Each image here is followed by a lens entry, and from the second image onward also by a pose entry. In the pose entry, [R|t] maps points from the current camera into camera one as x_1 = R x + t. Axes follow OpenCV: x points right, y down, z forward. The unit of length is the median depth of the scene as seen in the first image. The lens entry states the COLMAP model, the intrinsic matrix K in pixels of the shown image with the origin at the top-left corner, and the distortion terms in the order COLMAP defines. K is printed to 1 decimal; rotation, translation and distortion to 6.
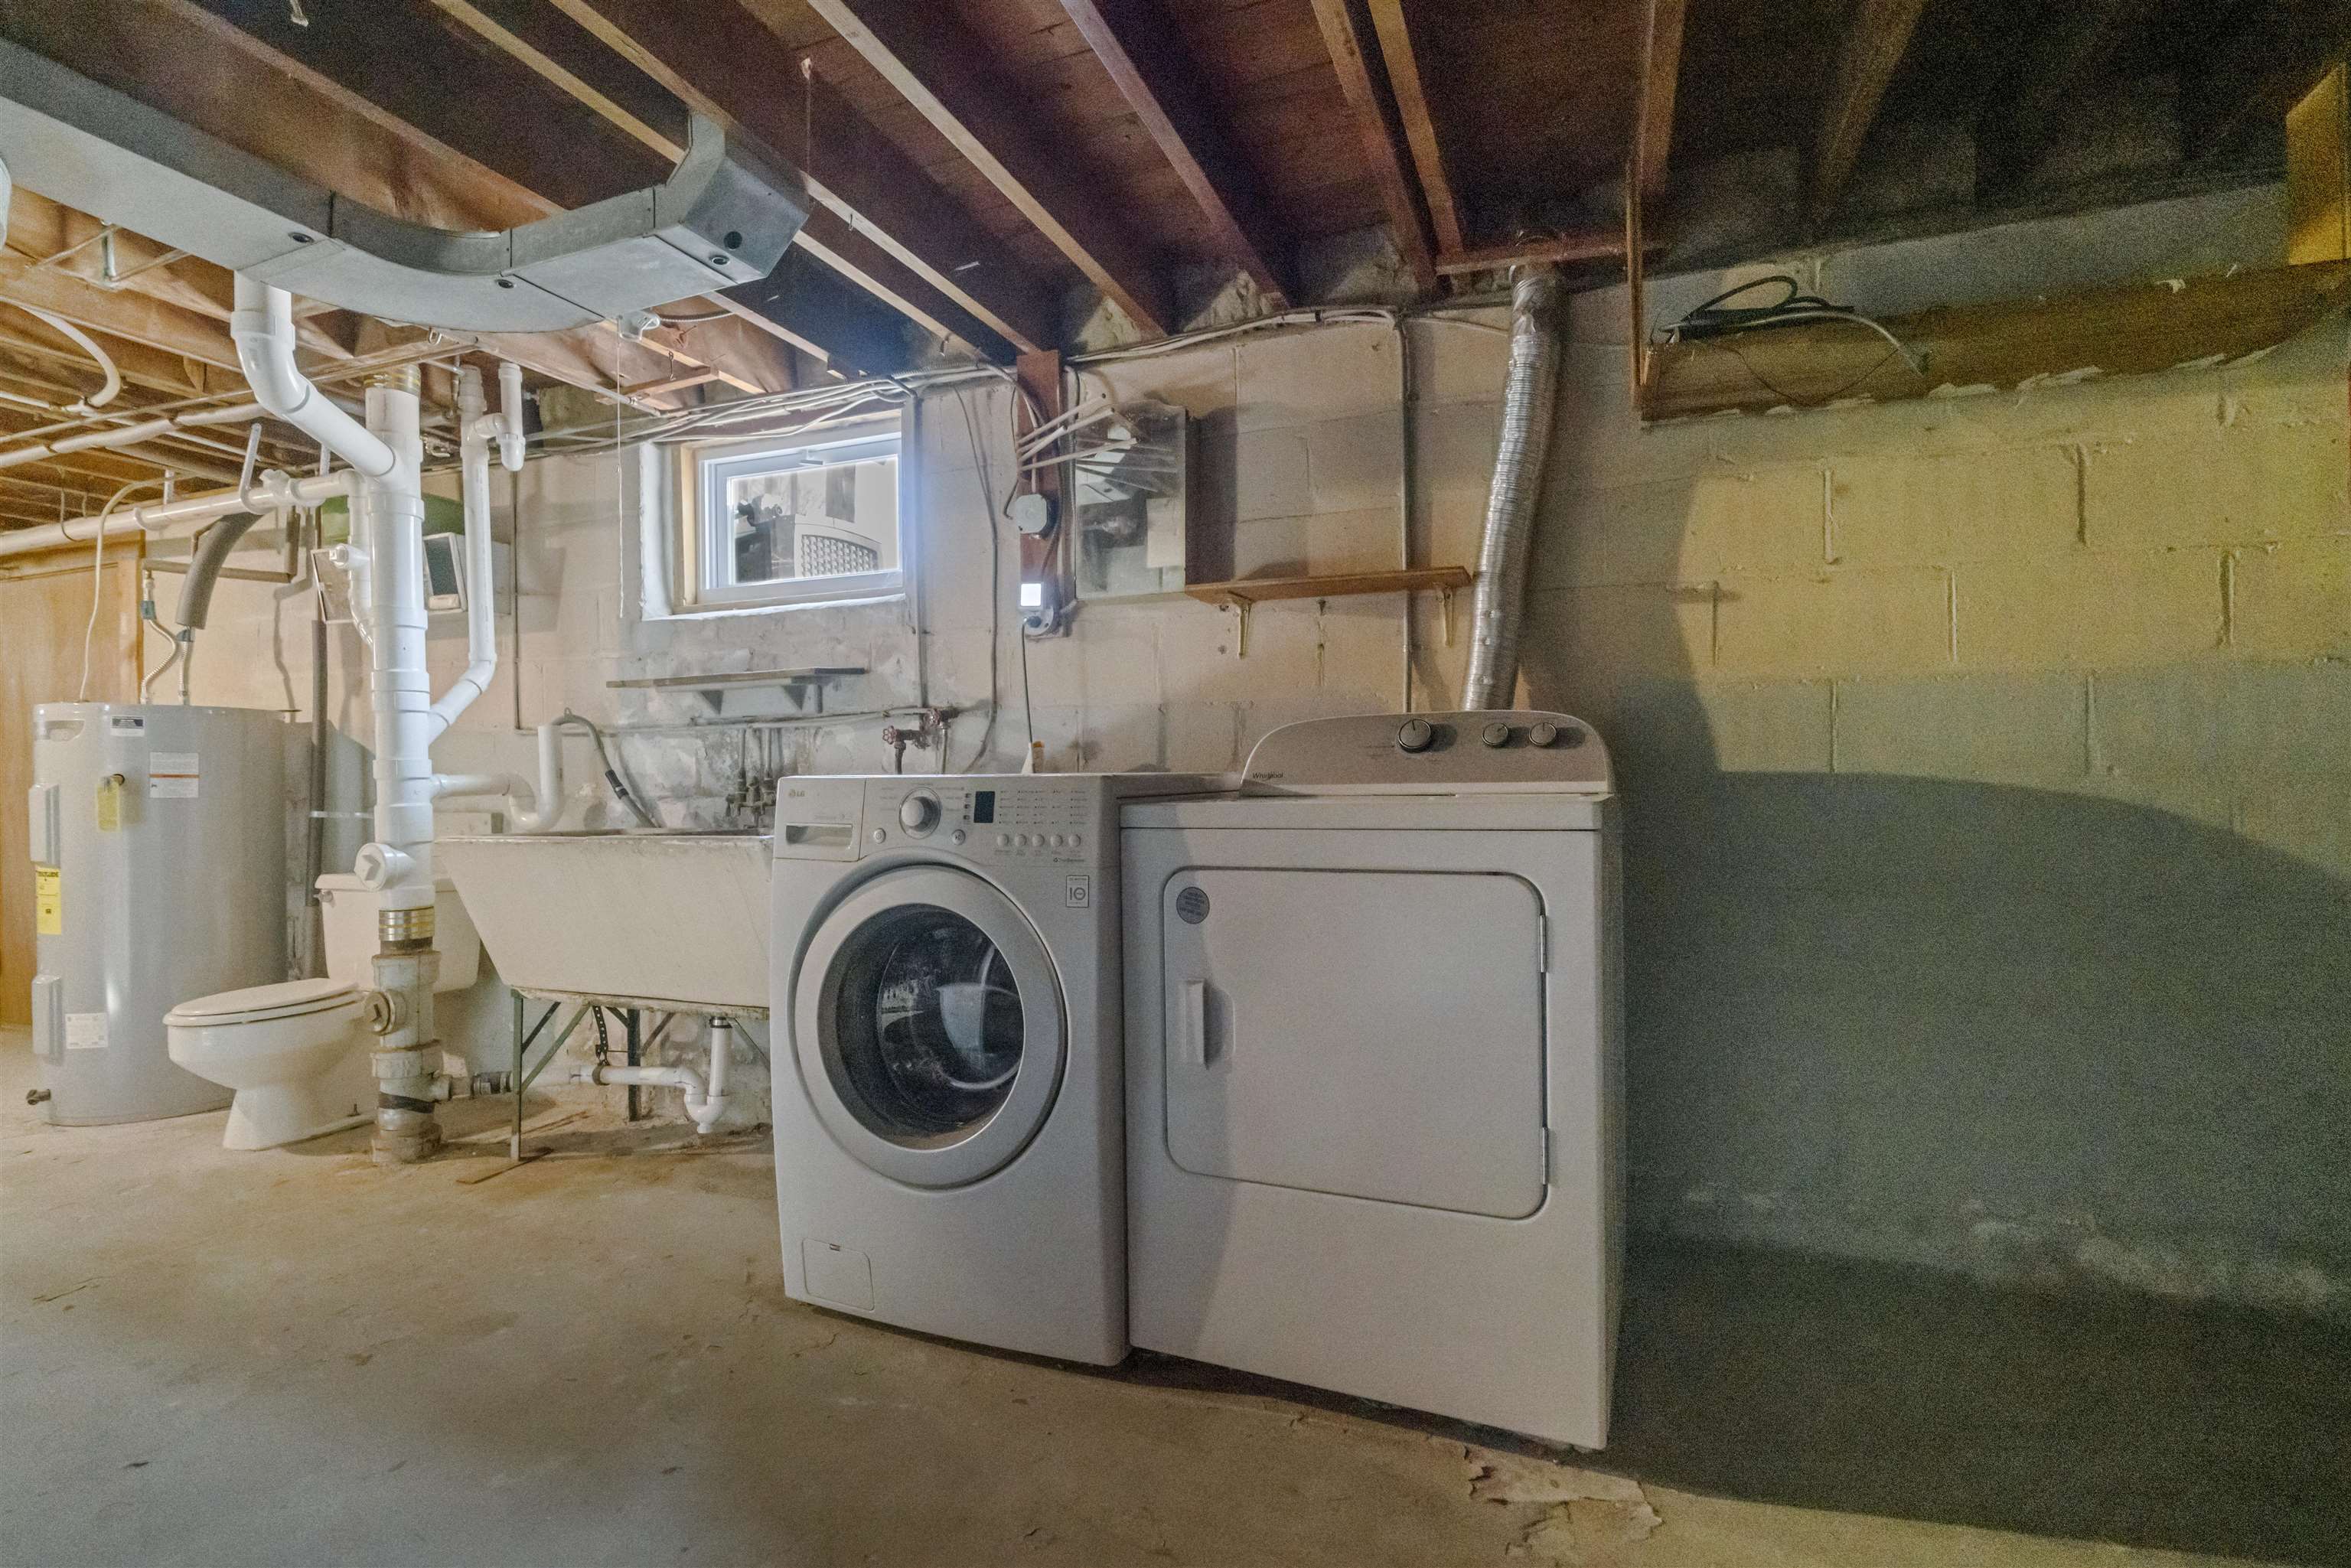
lens RADIAL K [[1072.1, 0, 1183.6], [0, 1072.1, 781.8], [0, 0, 1]] dist [-0.009669, -0.000527]
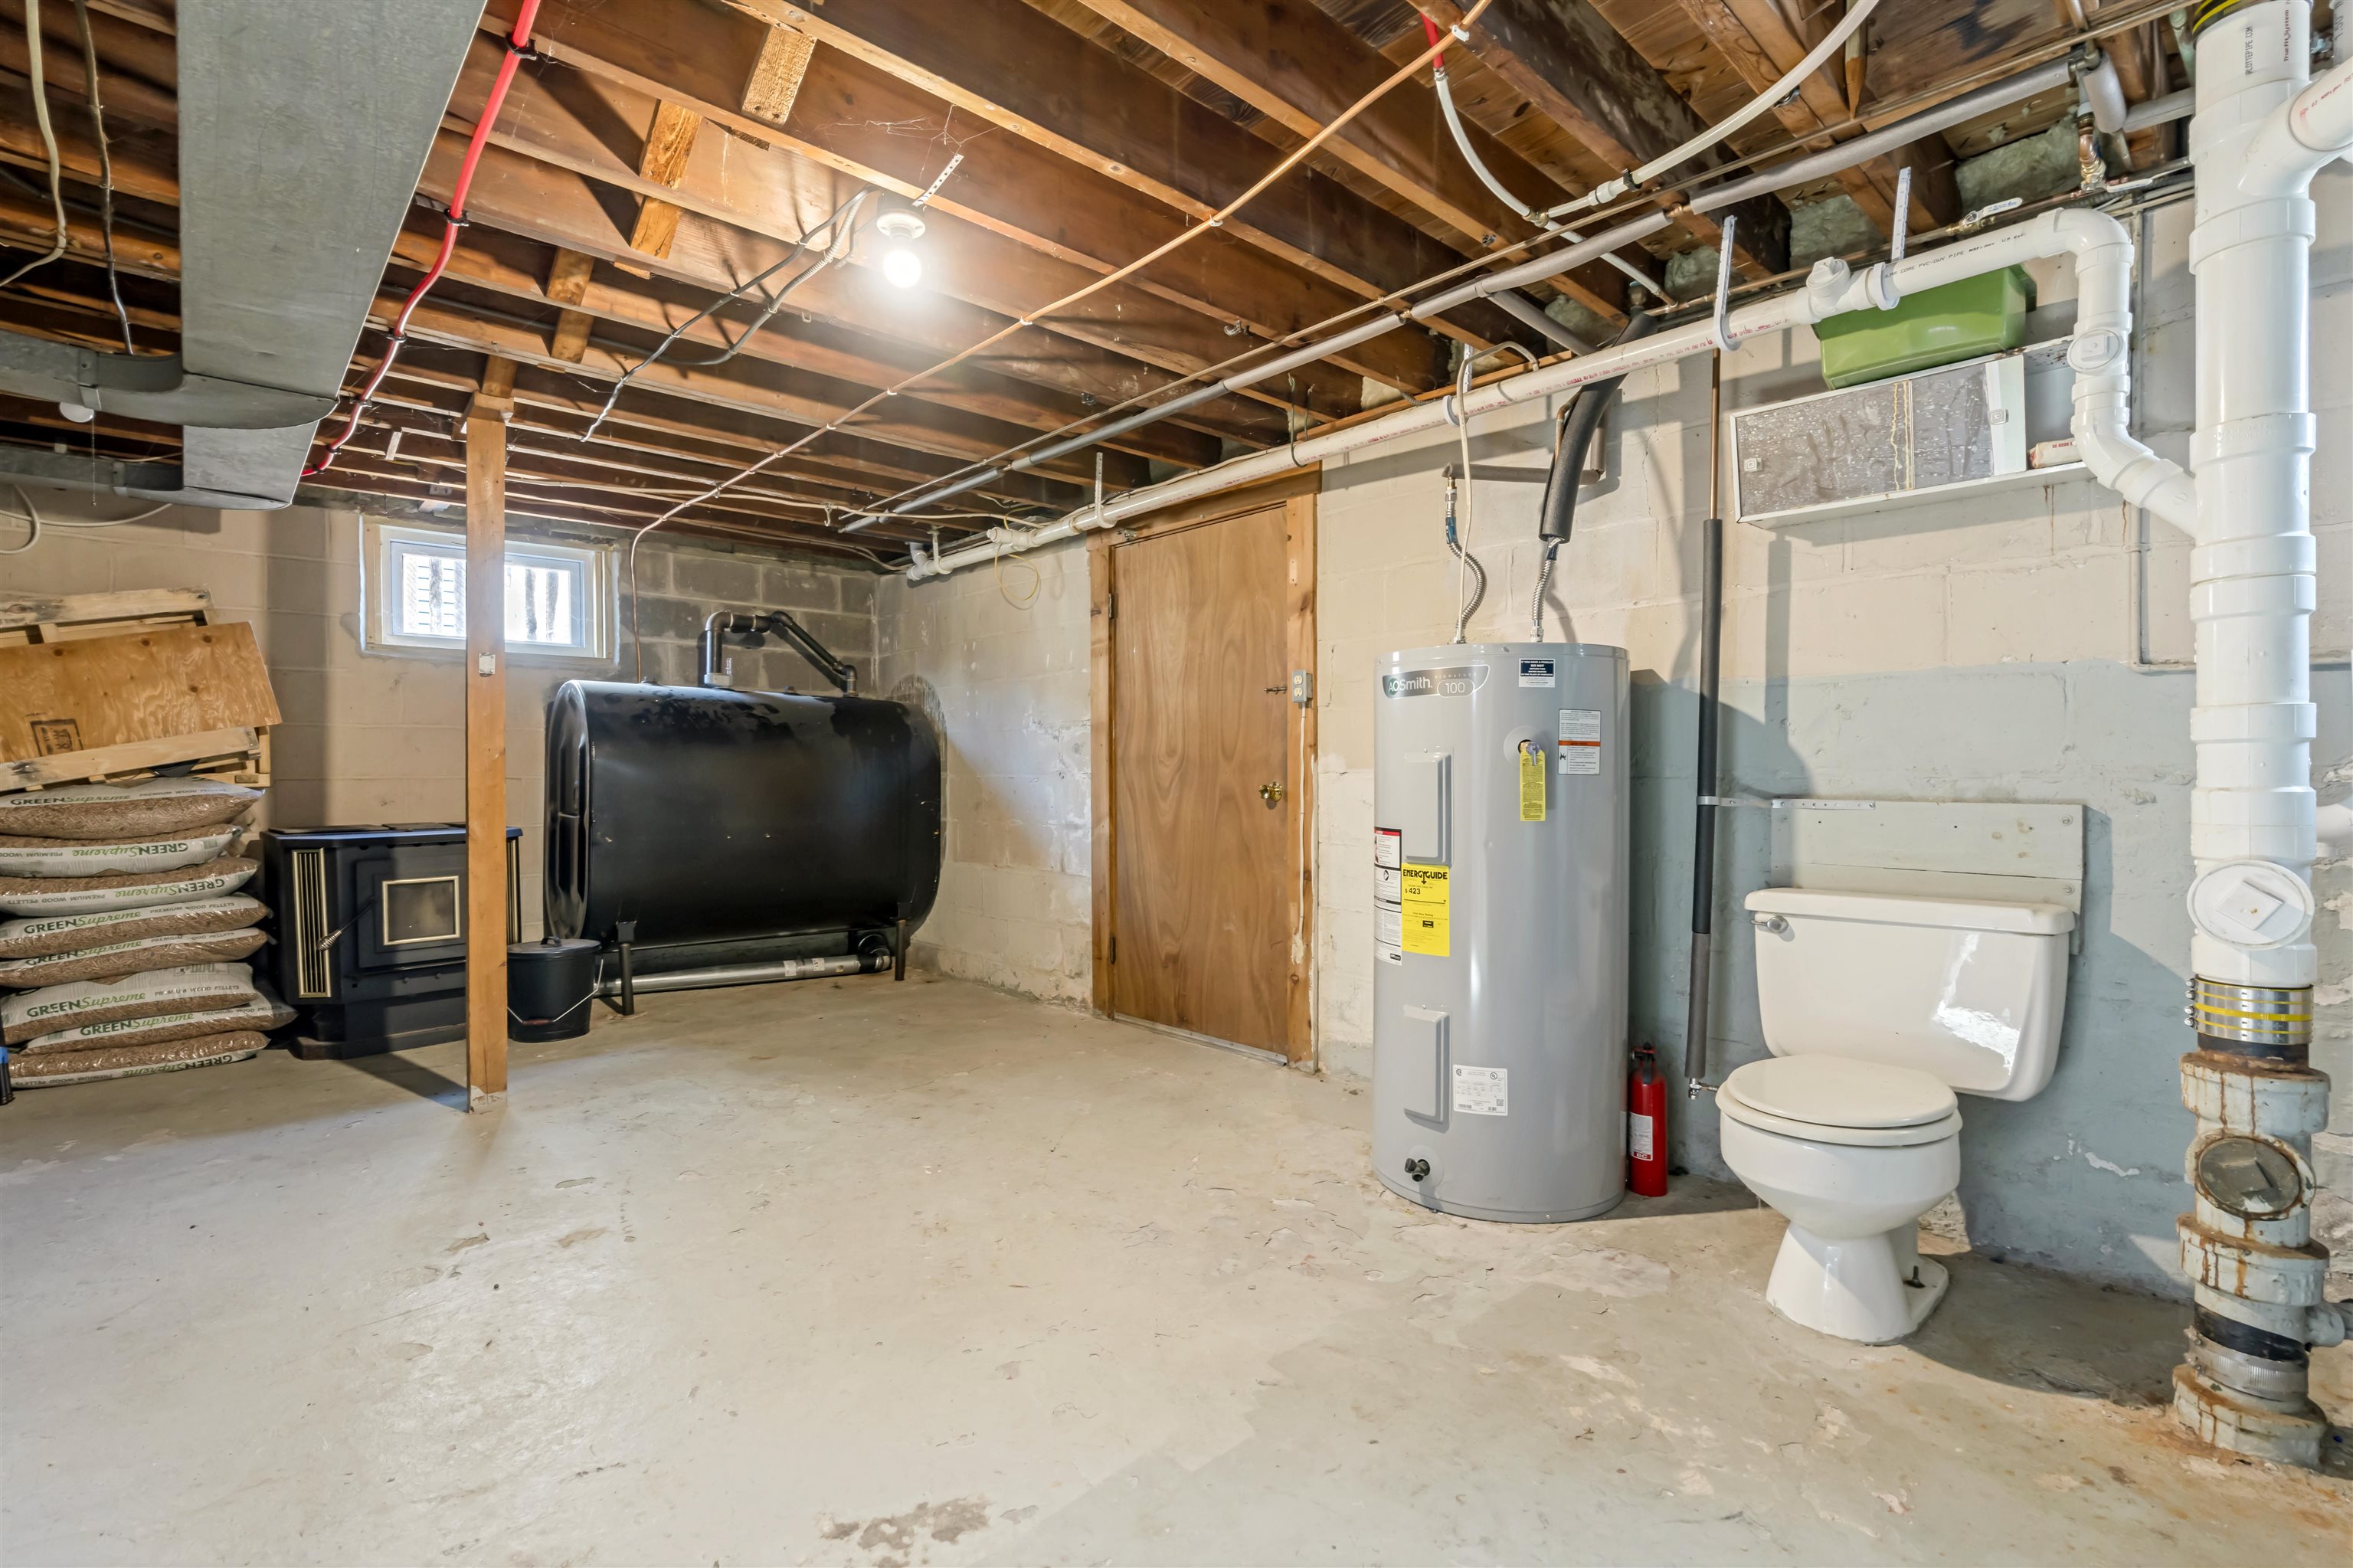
lens RADIAL K [[1073.1, 0, 1177.7], [0, 1073.1, 780.9], [0, 0, 1]] dist [-0.009669, -0.000527]
pose [[0.885863, 0.014268, -0.463727, -0.873301], [-0.010917, 0.999891, 0.009909, 0.015769], [0.463818, -0.003716, 0.885923, 0.244197]]
